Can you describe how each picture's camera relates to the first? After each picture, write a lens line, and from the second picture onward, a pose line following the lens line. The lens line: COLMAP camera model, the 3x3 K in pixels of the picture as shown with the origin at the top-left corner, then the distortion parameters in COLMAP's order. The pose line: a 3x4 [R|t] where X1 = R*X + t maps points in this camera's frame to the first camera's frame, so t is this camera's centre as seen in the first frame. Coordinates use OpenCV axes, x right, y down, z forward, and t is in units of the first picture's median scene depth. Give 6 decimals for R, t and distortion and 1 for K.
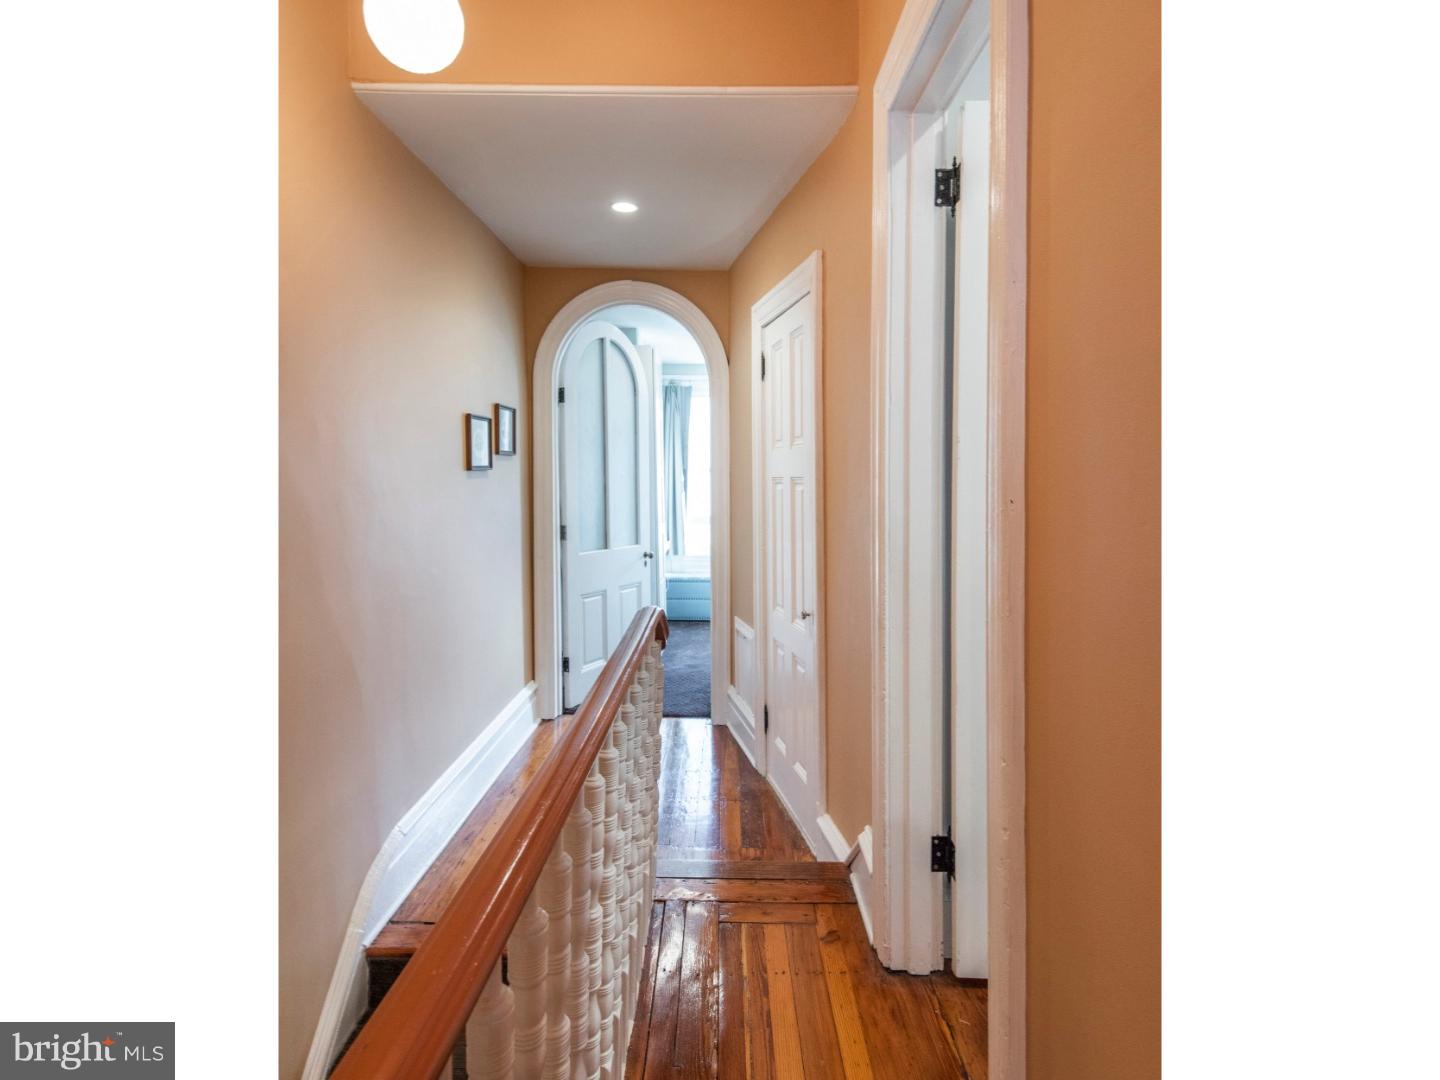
lens RADIAL K [[835.1, 0, 708.0], [0, 835.1, 540.6], [0, 0, 1]] dist [-0.002696, -0.001089]
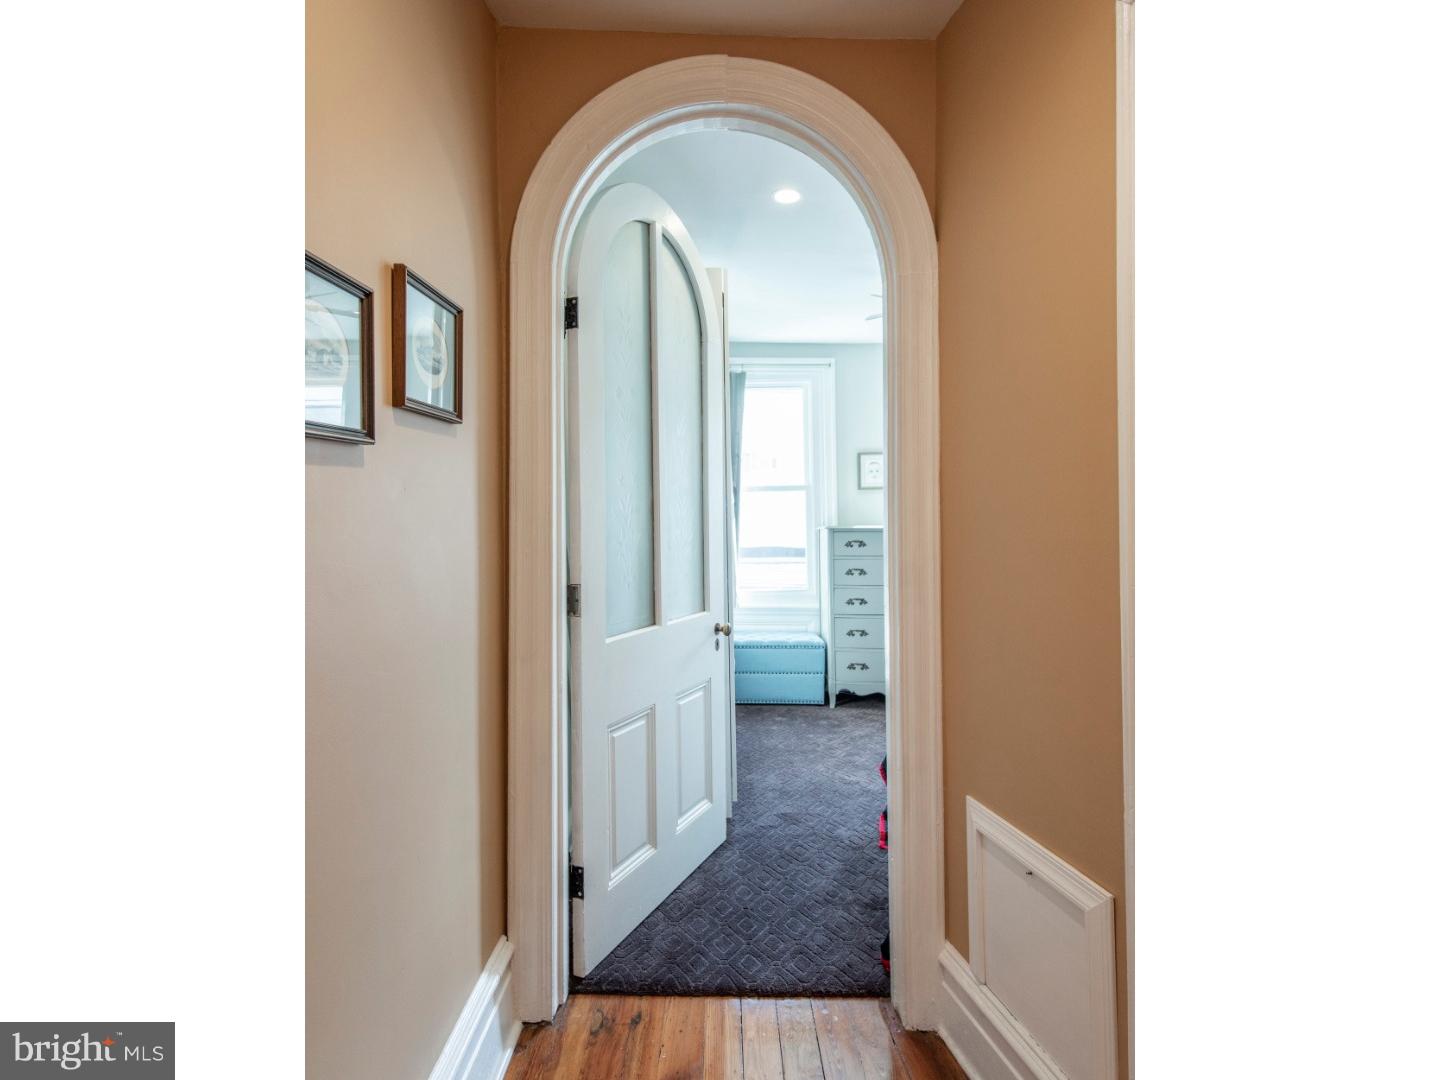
lens RADIAL K [[835.1, 0, 735.5], [0, 835.1, 533.8], [0, 0, 1]] dist [-0.002696, -0.001089]
pose [[0.999352, 0.000461, 0.035992, -0.098354], [0.001114, 0.999042, -0.043748, -0.026428], [-0.035978, 0.043760, 0.998394, 0.522205]]
